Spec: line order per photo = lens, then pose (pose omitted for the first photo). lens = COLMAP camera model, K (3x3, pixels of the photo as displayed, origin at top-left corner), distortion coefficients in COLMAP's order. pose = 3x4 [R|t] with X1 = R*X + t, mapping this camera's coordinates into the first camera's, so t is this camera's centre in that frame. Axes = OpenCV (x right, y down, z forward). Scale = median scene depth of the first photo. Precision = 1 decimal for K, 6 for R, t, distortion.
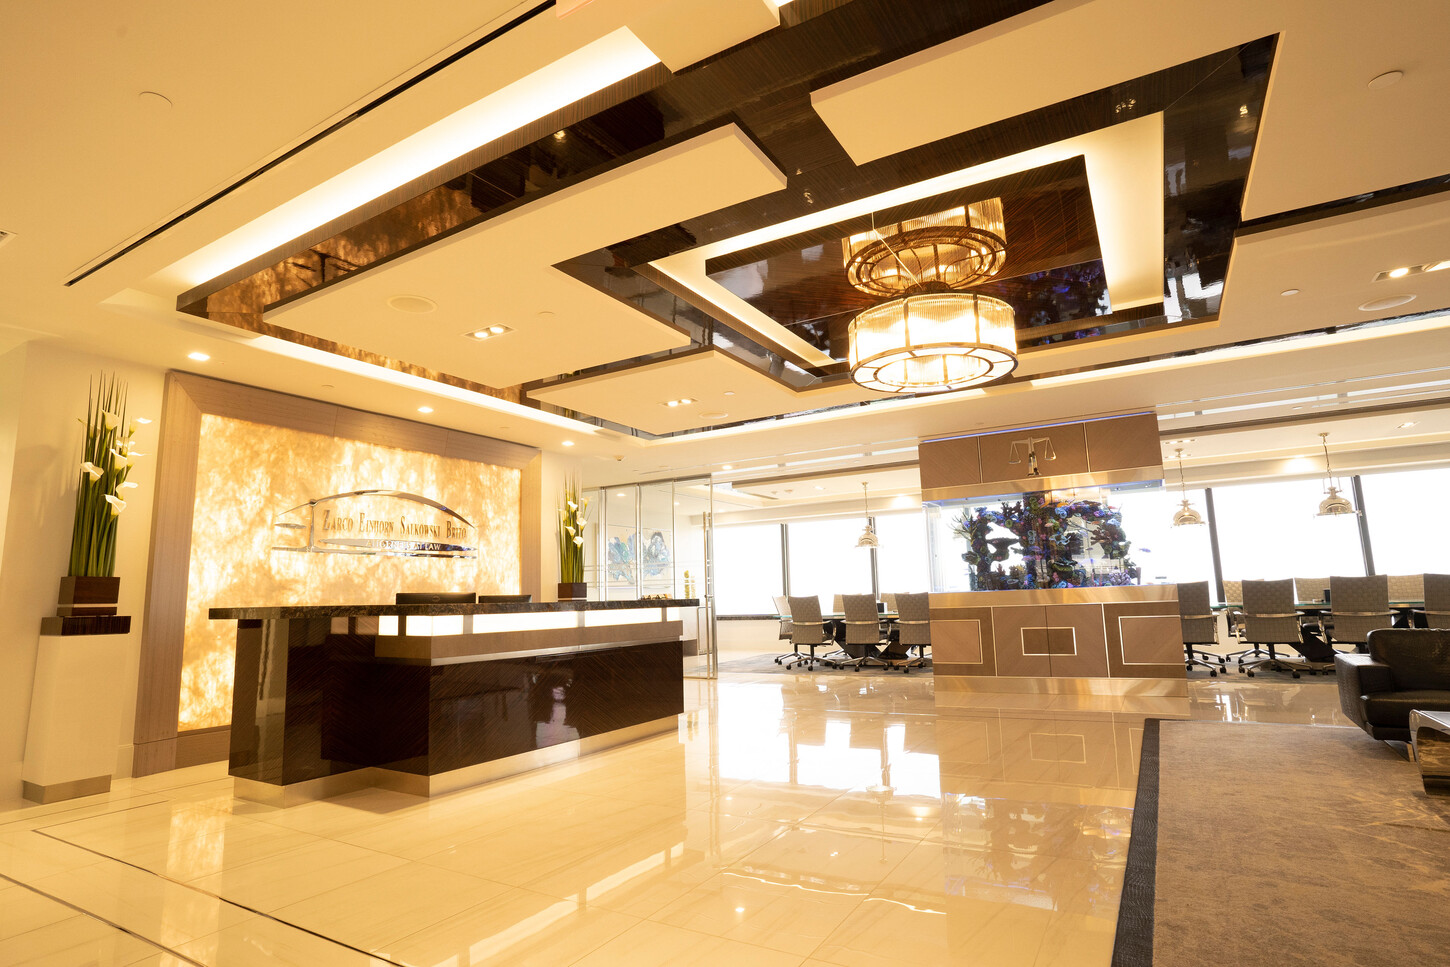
lens RADIAL K [[755.5, 0, 723.2], [0, 755.5, 484.2], [0, 0, 1]] dist [-0.076219, 0.044067]
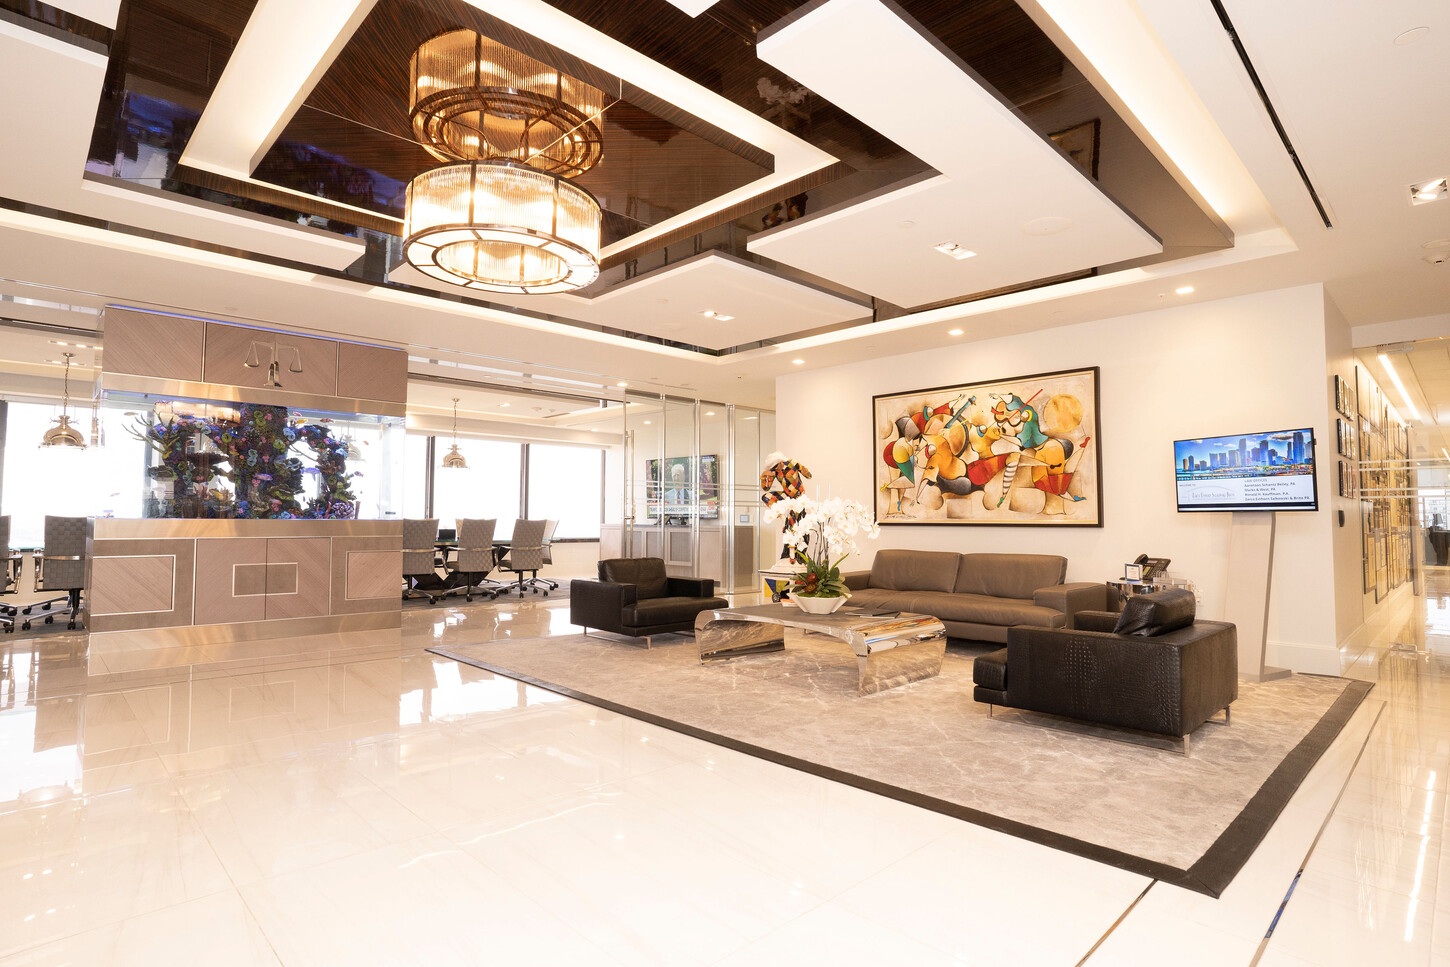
lens RADIAL K [[772.8, 0, 675.1], [0, 772.8, 514.4], [0, 0, 1]] dist [-0.000739, 0.047174]
pose [[0.270365, 0.036137, 0.962079, -0.301269], [-0.163638, 0.986480, 0.008932, 0.049797], [-0.948749, -0.159848, 0.272623, 0.310499]]
